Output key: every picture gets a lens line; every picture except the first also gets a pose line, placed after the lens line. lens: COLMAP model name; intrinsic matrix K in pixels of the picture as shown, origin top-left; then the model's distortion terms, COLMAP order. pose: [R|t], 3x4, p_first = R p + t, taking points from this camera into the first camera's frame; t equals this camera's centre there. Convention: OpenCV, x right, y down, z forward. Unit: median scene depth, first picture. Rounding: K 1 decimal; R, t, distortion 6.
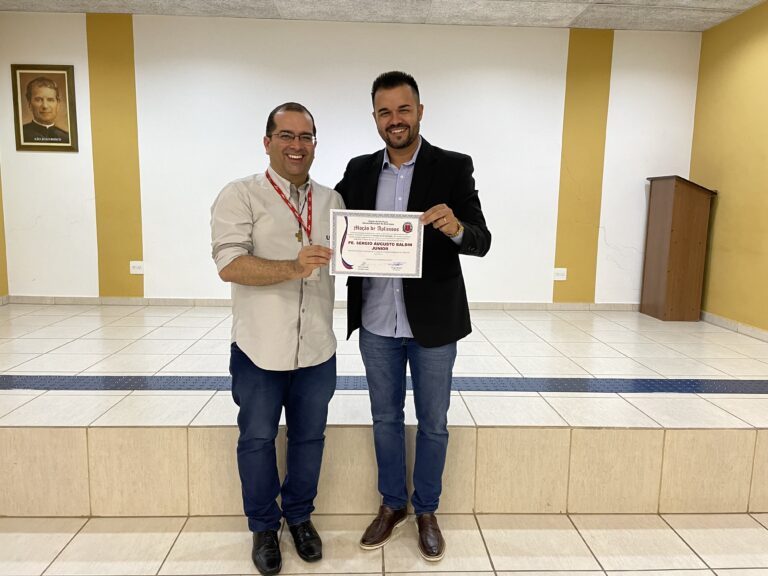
lens RADIAL K [[581.8, 0, 384.4], [0, 581.8, 291.1], [0, 0, 1]] dist [0.022119, -0.045627]
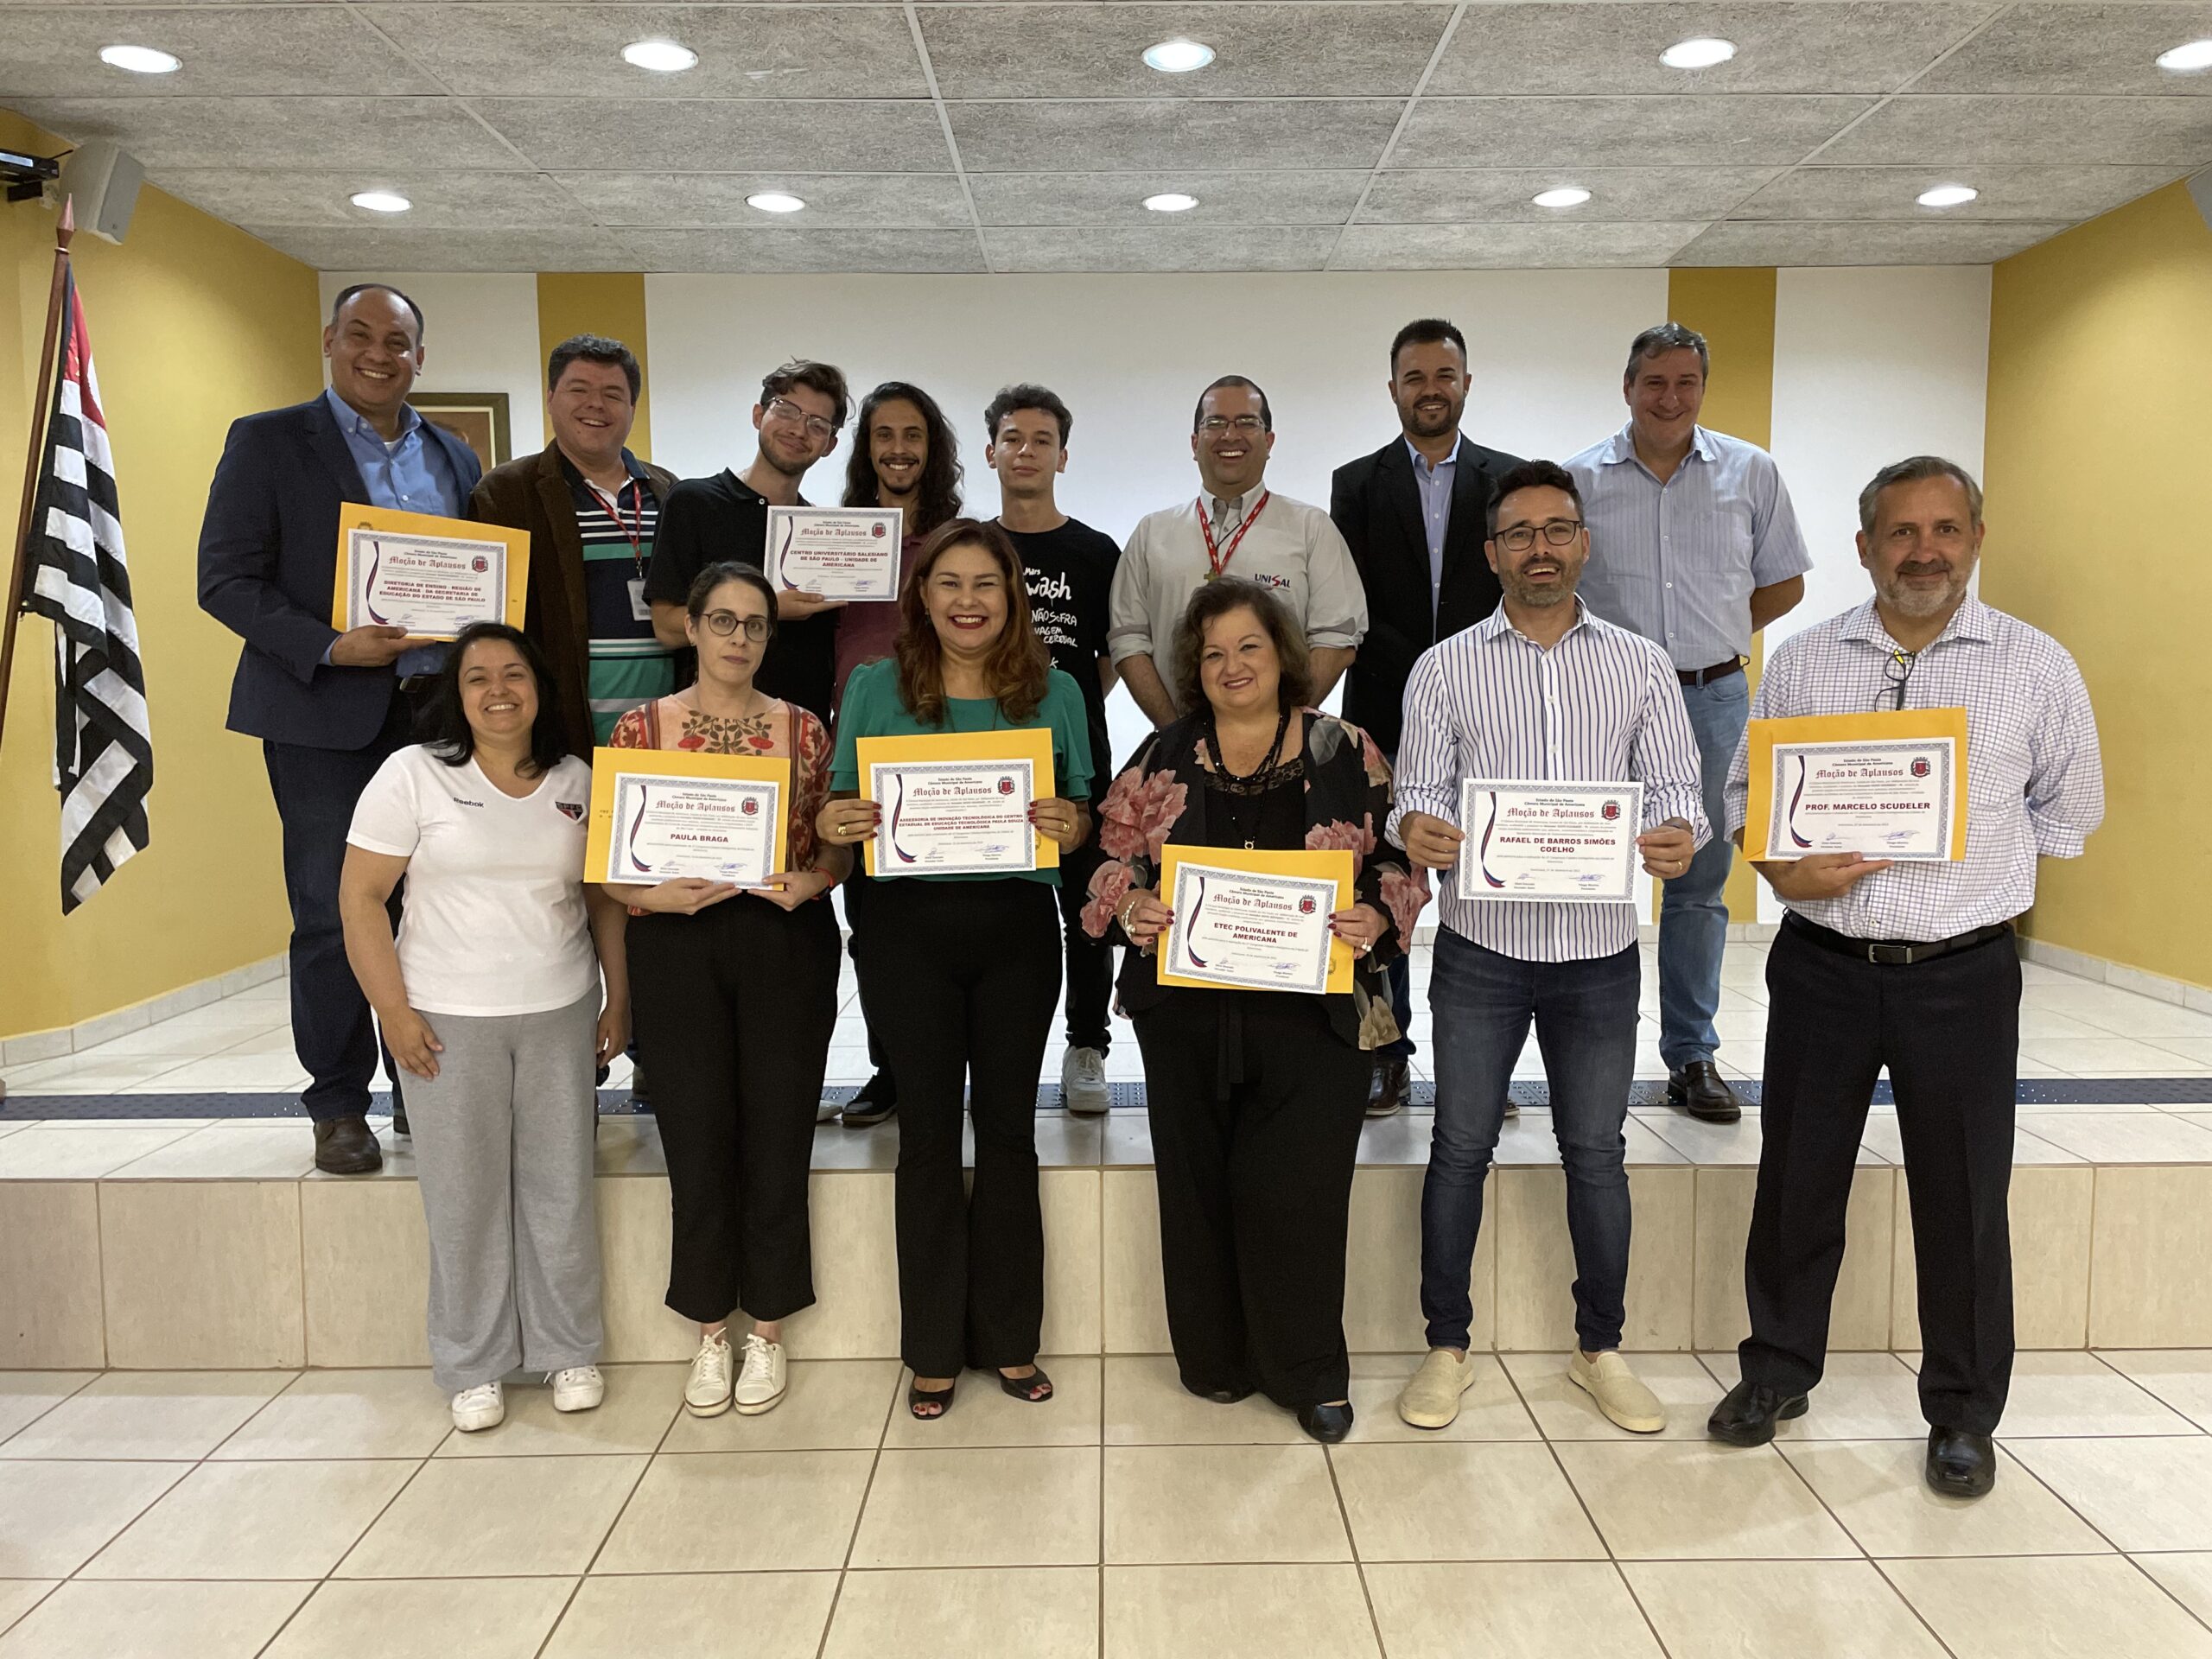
lens RADIAL K [[1675.6, 0, 1092.8], [0, 1675.6, 838.8], [0, 0, 1]] dist [0.022119, -0.045627]
pose [[0.998959, -0.020901, -0.040558, -0.061641], [0.018879, 0.998590, -0.049613, 0.013556], [0.041537, 0.048795, 0.997945, -0.224180]]
